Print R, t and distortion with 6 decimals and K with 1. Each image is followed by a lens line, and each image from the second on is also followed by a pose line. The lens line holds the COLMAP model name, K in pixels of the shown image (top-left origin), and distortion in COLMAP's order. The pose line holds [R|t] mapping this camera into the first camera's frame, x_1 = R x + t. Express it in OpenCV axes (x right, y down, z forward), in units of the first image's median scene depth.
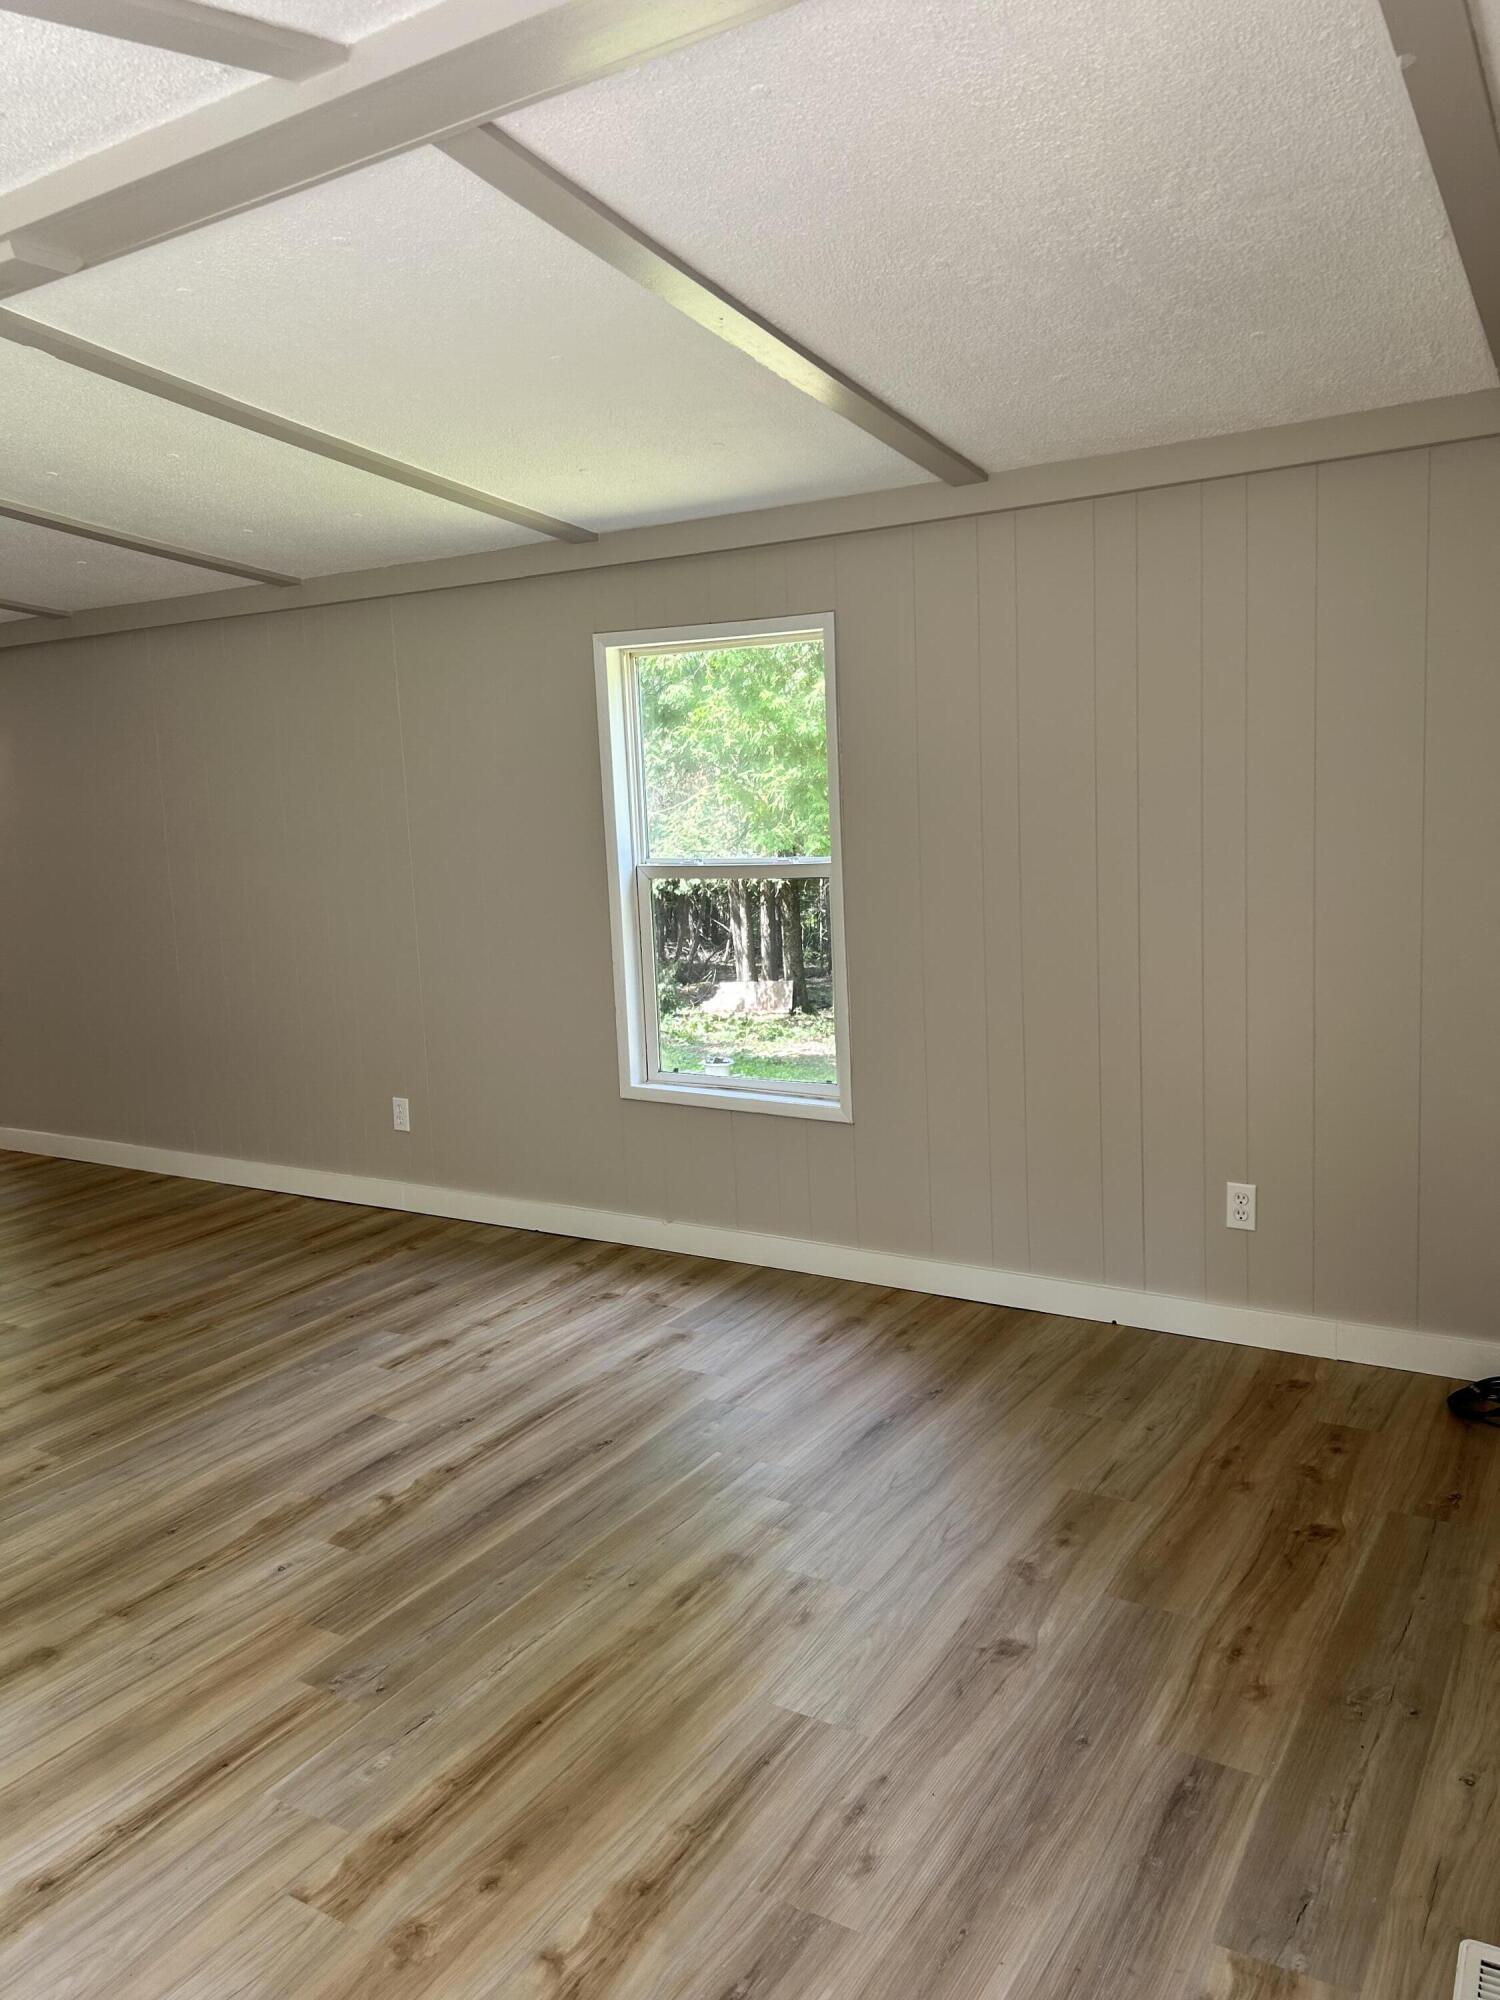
lens RADIAL K [[1507.1, 0, 749.8], [0, 1507.1, 954.1], [0, 0, 1]] dist [0.034707, -0.041436]
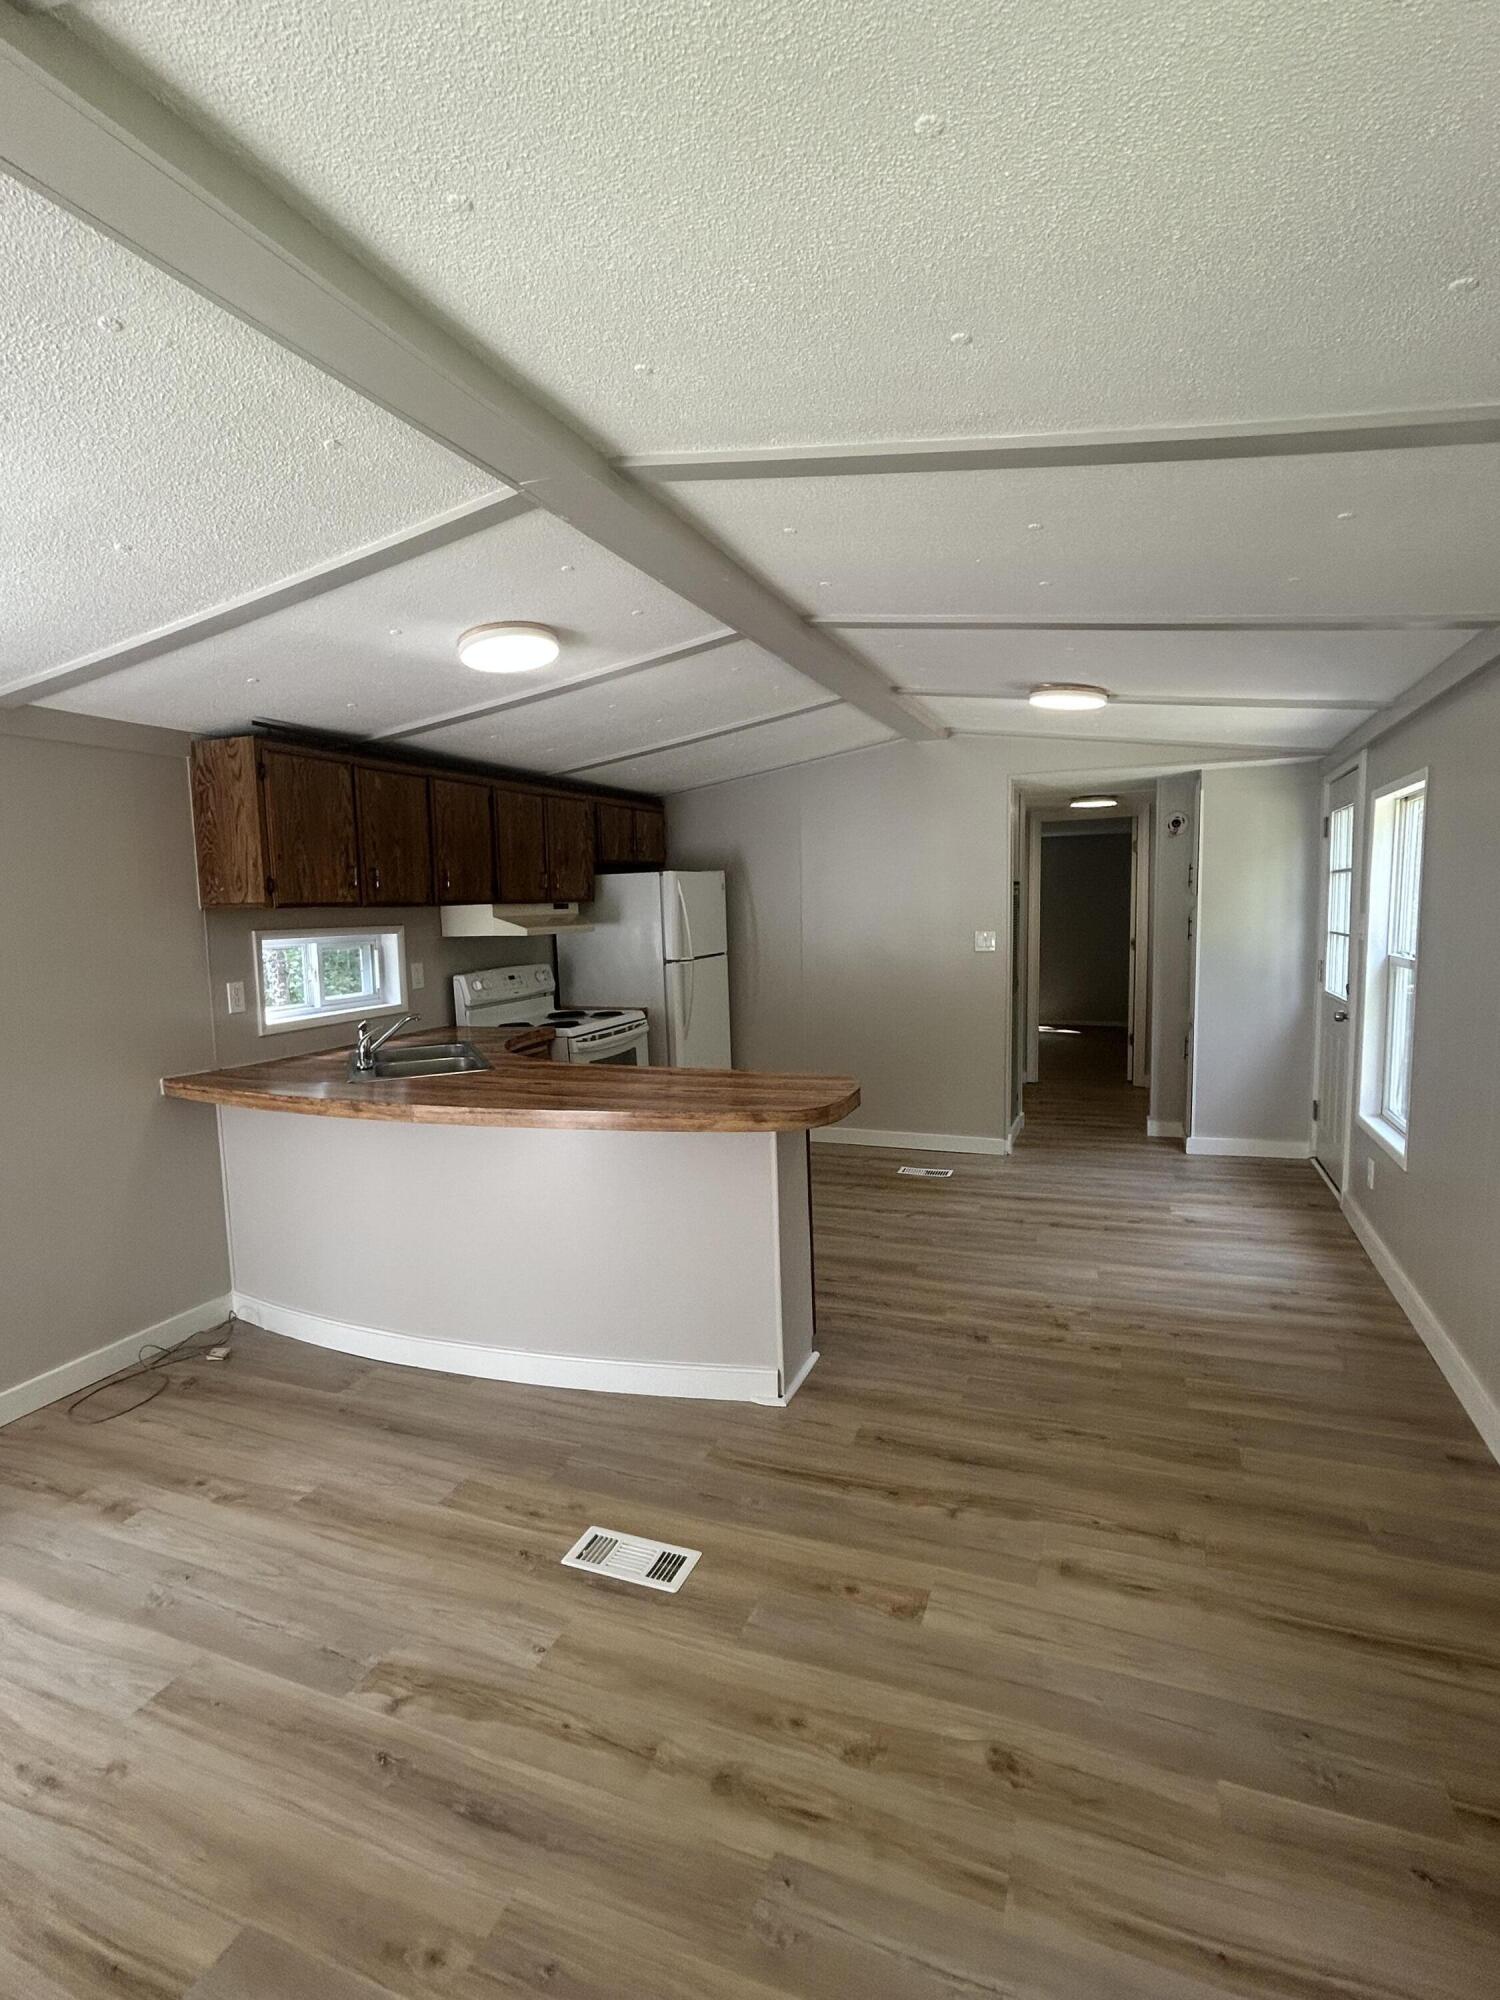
lens RADIAL K [[975.4, 0, 751.5], [0, 975.4, 994.4], [0, 0, 1]] dist [-0.009223, 0.003649]
pose [[0.178740, 0.141467, -0.973673, -0.109990], [-0.099763, 0.987115, 0.125107, -0.144807], [0.978825, 0.074775, 0.190550, 1.130460]]
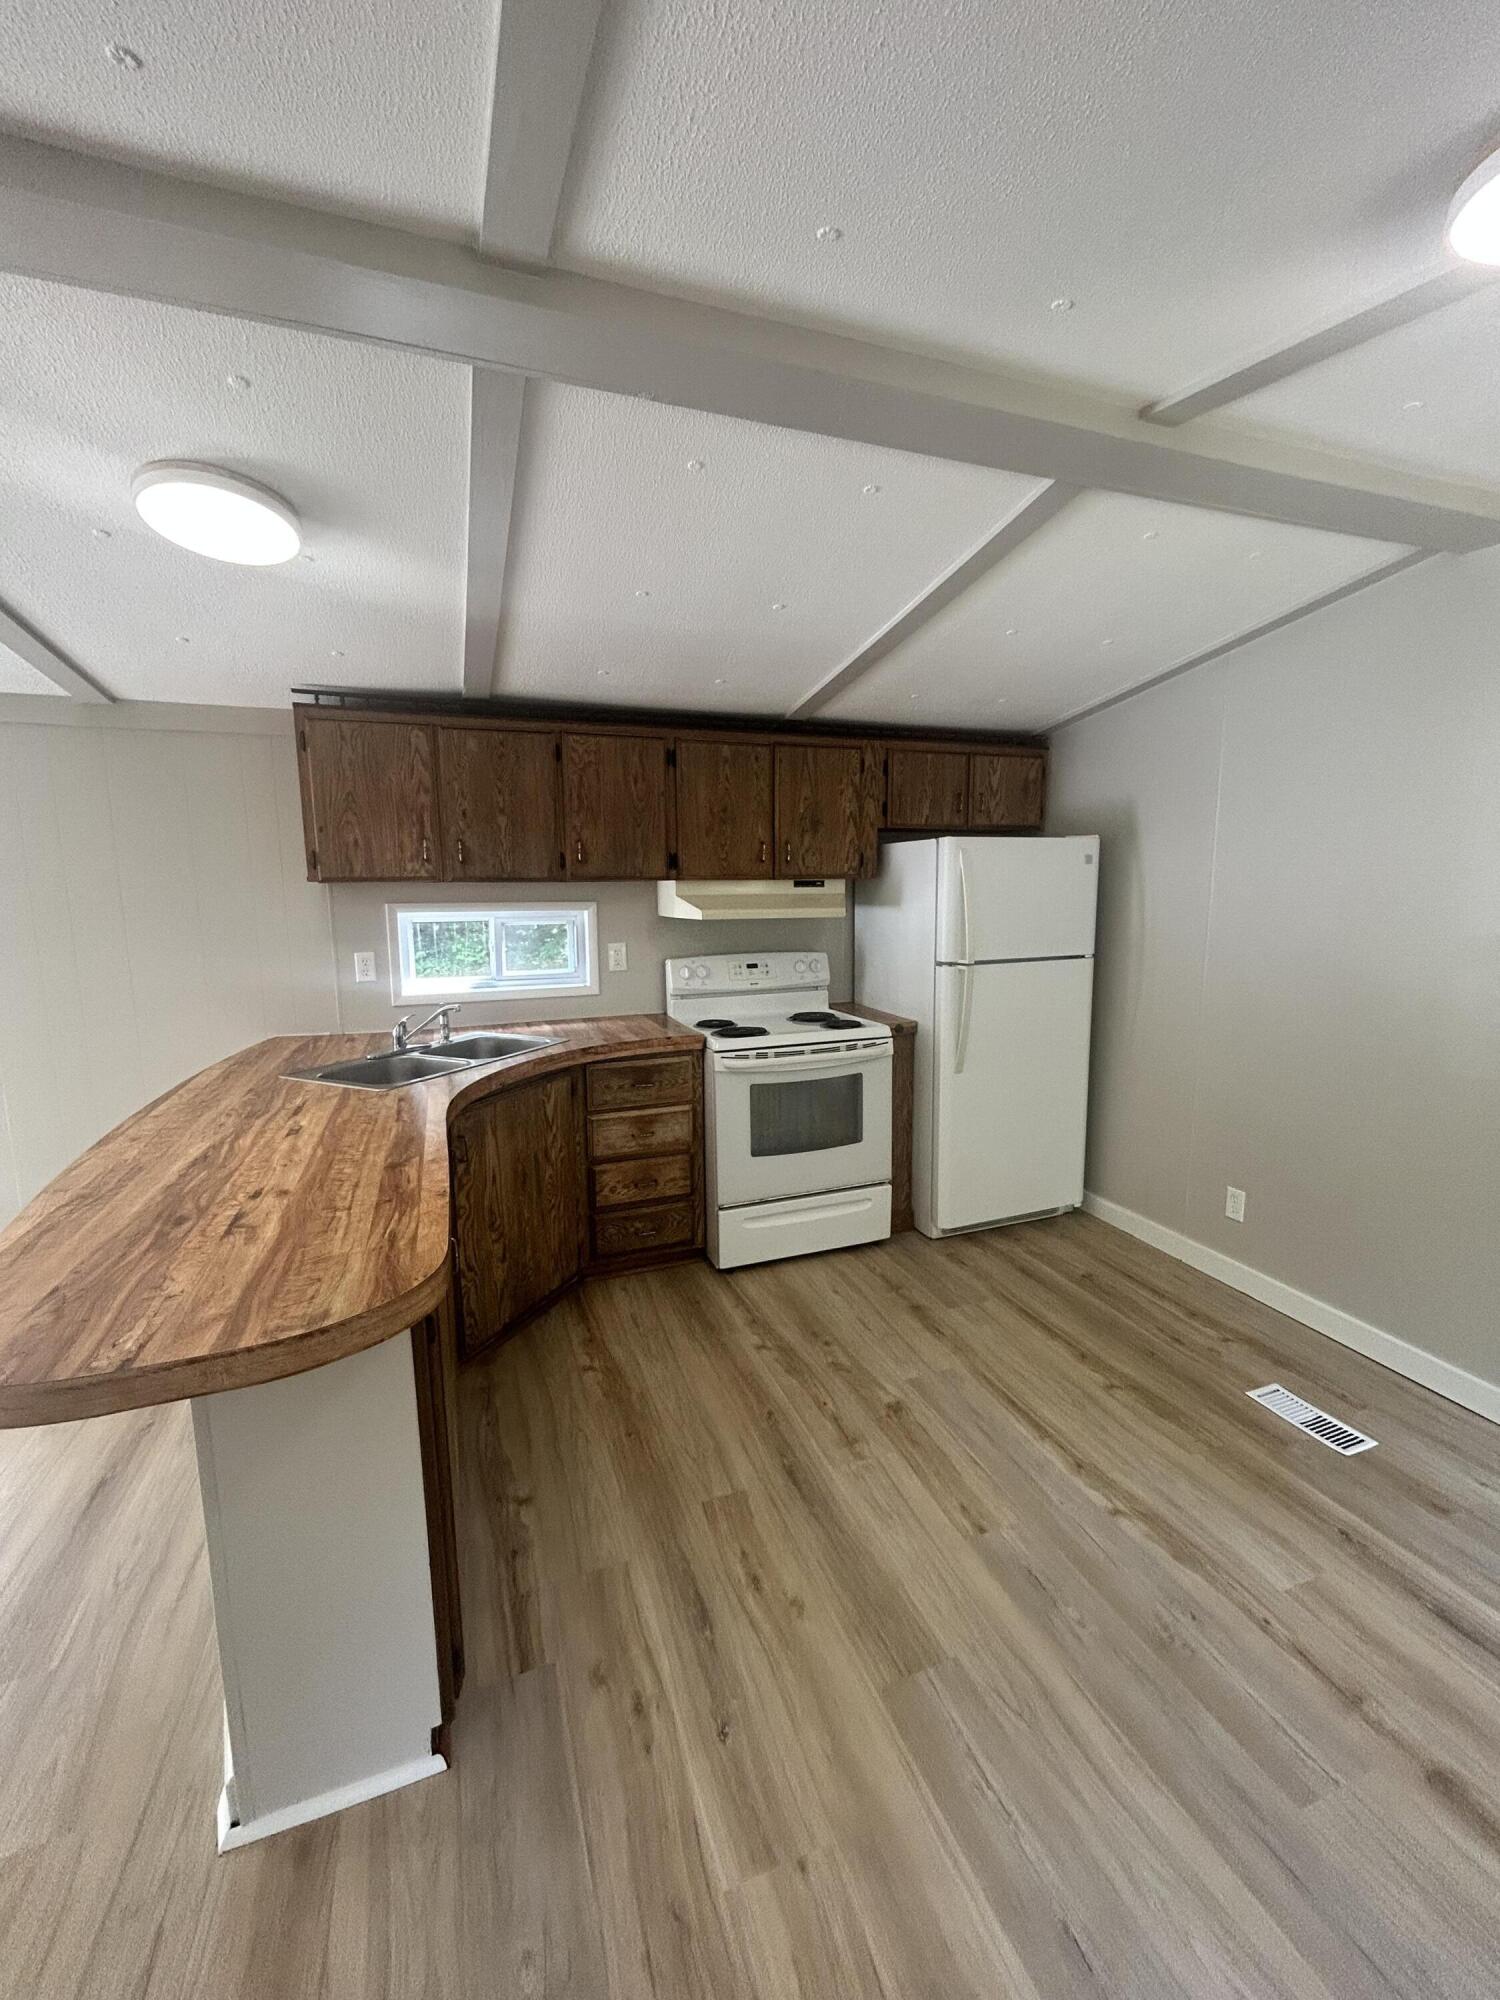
lens RADIAL K [[807.0, 0, 752.5], [0, 807.0, 997.9], [0, 0, 1]] dist [0.001299, 0.000971]
pose [[-0.607833, 0.171114, -0.775409, -0.888365], [-0.053505, 0.965461, 0.254995, -0.181238], [0.792260, 0.196483, -0.577684, 1.744328]]
